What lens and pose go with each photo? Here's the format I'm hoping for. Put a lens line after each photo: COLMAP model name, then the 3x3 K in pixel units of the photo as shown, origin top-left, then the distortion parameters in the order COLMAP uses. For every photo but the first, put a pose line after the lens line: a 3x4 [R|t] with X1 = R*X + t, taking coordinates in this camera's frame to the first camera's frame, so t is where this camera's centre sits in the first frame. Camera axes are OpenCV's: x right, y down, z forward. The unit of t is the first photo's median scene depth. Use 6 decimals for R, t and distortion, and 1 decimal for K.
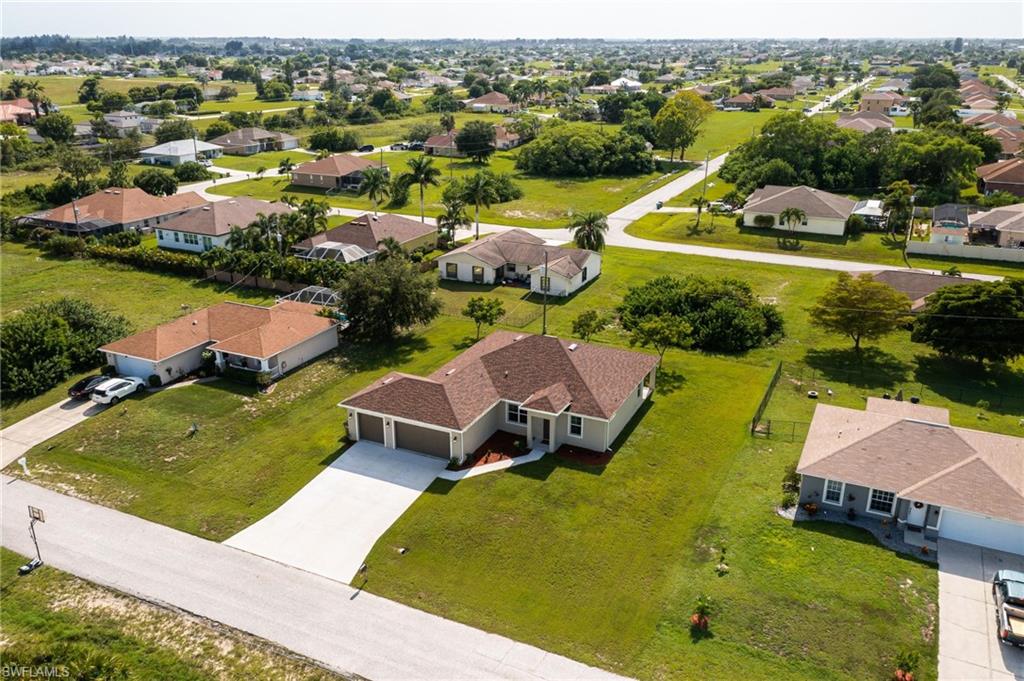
lens RADIAL K [[812.0, 0, 519.0], [0, 812.0, 343.1], [0, 0, 1]] dist [0.011016, 0.013265]
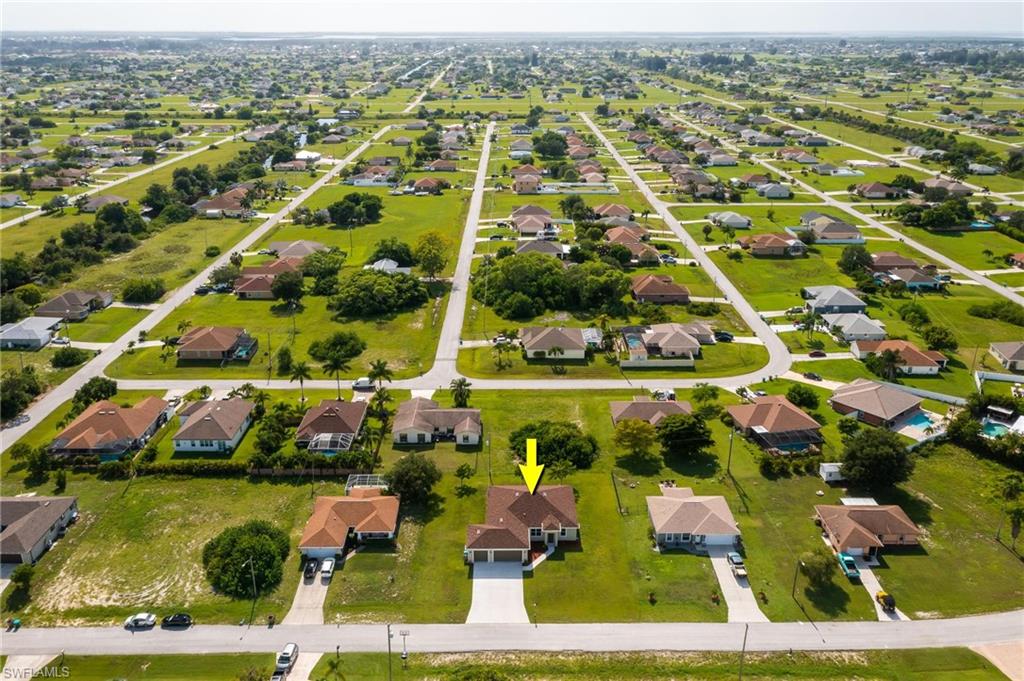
lens RADIAL K [[817.5, 0, 508.2], [0, 817.5, 324.2], [0, 0, 1]] dist [-0.012866, 0.045263]
pose [[0.901480, -0.146475, 0.407283, -0.729102], [0.152652, 0.988125, 0.017490, -0.428716], [-0.405008, 0.046405, 0.913135, -0.853447]]
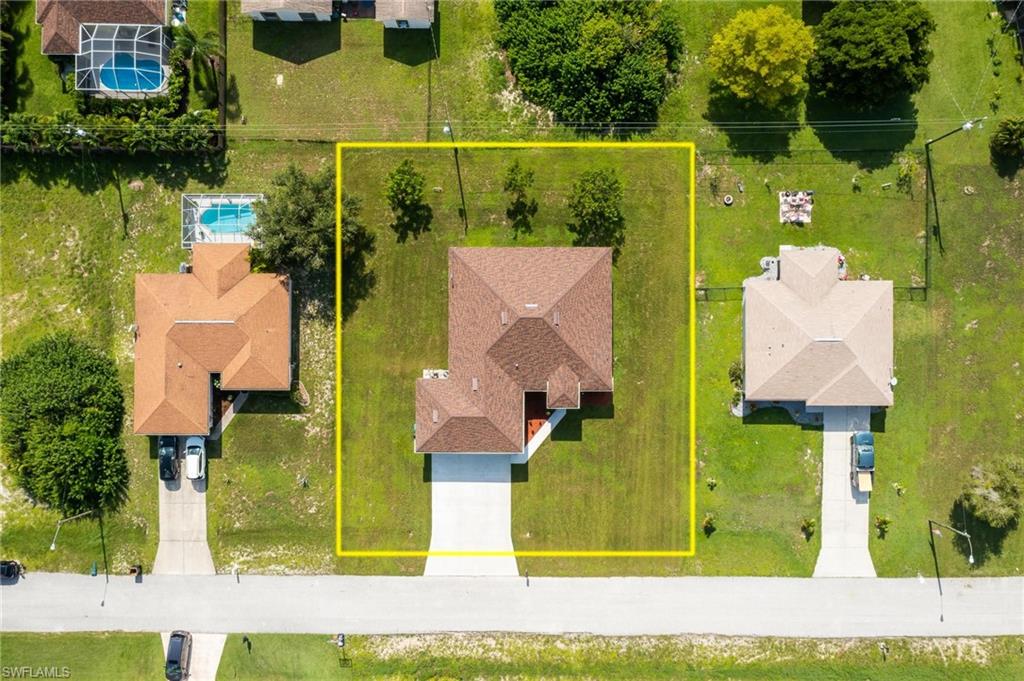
lens RADIAL K [[817.5, 0, 508.2], [0, 817.5, 324.2], [0, 0, 1]] dist [-0.012866, 0.045263]
pose [[0.906214, -0.422820, -0.000437, 0.000411], [0.155913, 0.333200, 0.929876, -0.934729], [-0.393024, -0.842734, 0.367873, 0.498804]]
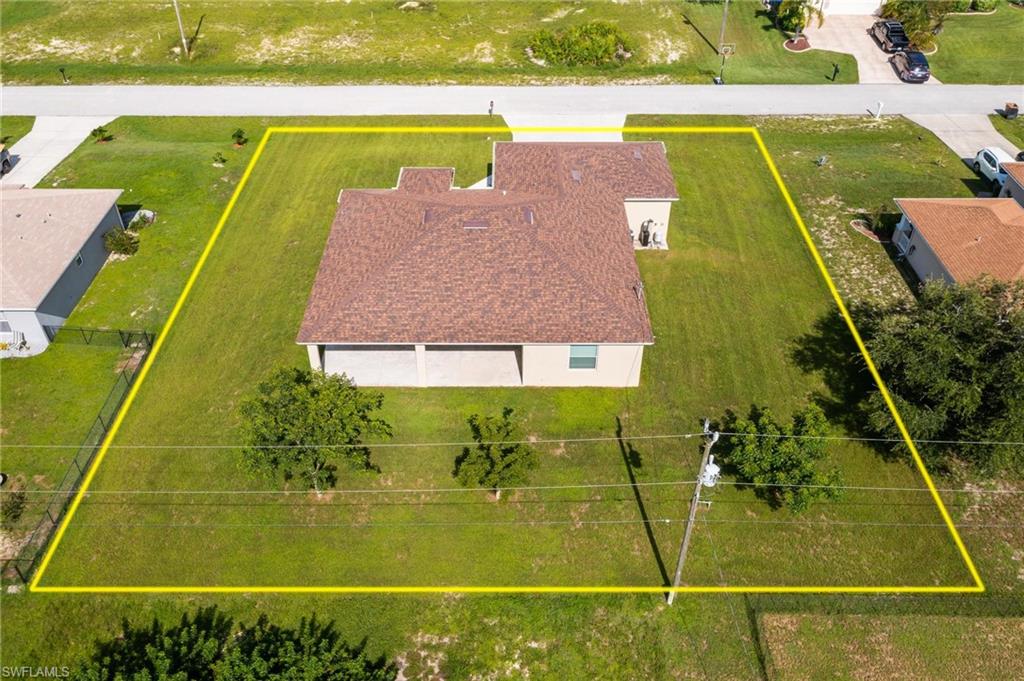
lens RADIAL K [[827.5, 0, 500.0], [0, 827.5, 359.8], [0, 0, 1]] dist [0.006402, 0.011624]
pose [[-0.908093, 0.271445, -0.318880, 0.208117], [-0.145095, 0.510356, 0.847635, -0.401589], [0.392829, 0.815999, -0.424065, 1.166081]]
